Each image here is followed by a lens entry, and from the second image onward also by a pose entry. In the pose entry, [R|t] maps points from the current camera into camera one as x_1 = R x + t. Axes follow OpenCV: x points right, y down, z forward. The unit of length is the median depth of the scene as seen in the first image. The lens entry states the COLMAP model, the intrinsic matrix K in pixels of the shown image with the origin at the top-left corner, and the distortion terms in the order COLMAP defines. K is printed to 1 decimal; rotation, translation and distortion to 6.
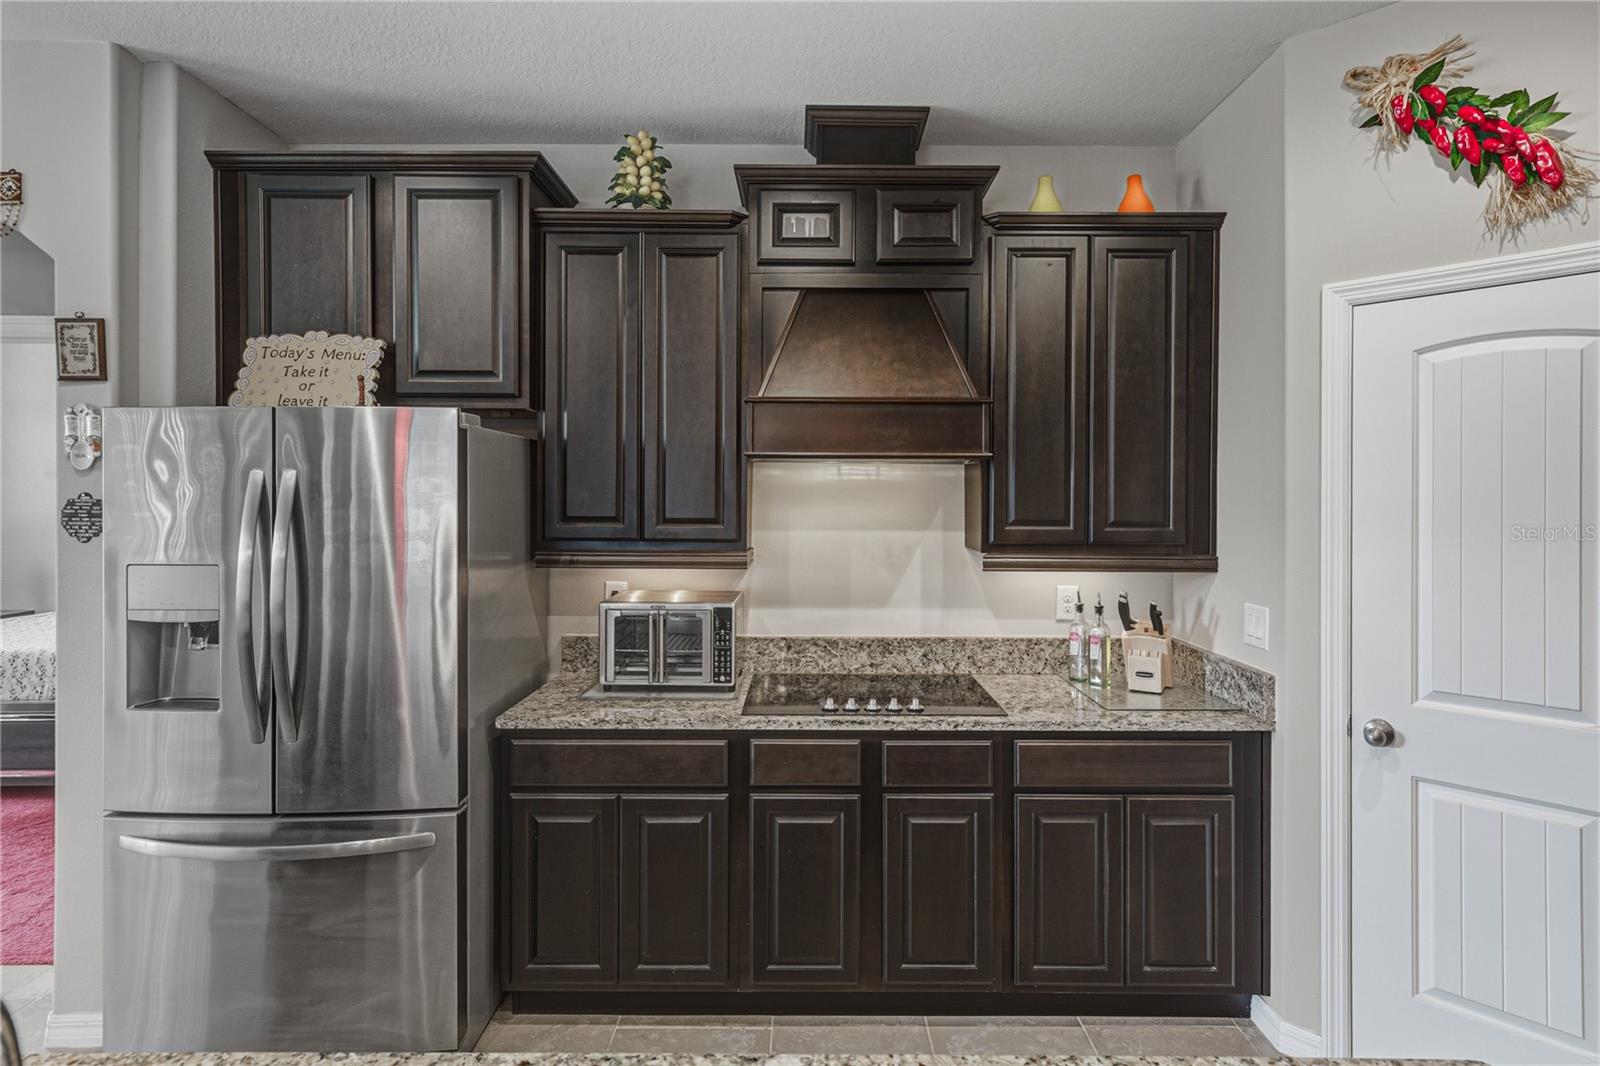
lens RADIAL K [[824.4, 0, 797.1], [0, 824.4, 500.6], [0, 0, 1]] dist [-0.001632, 0.009103]
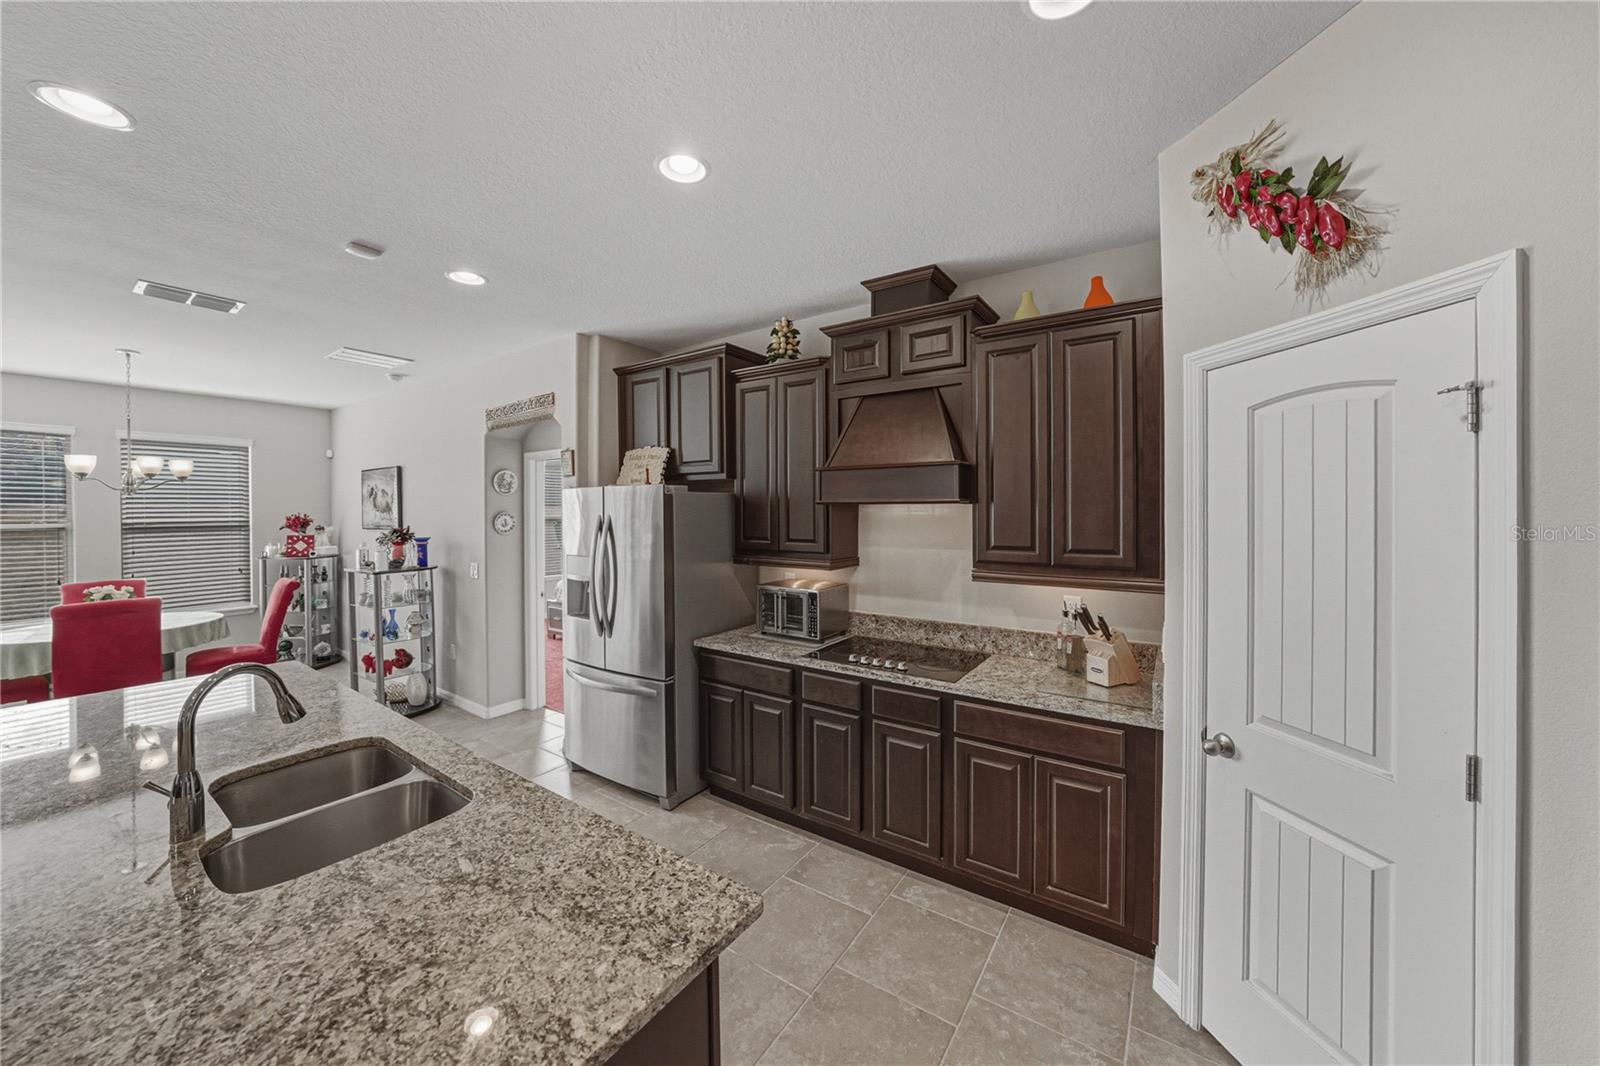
lens RADIAL K [[558.6, 0, 805.1], [0, 558.6, 513.8], [0, 0, 1]] dist [-0.029628, 0.006316]
pose [[0.831672, -0.002171, -0.555264, 0.531307], [0.003601, 0.999992, 0.001484, -0.033538], [0.555256, -0.003234, 0.831673, 0.043956]]
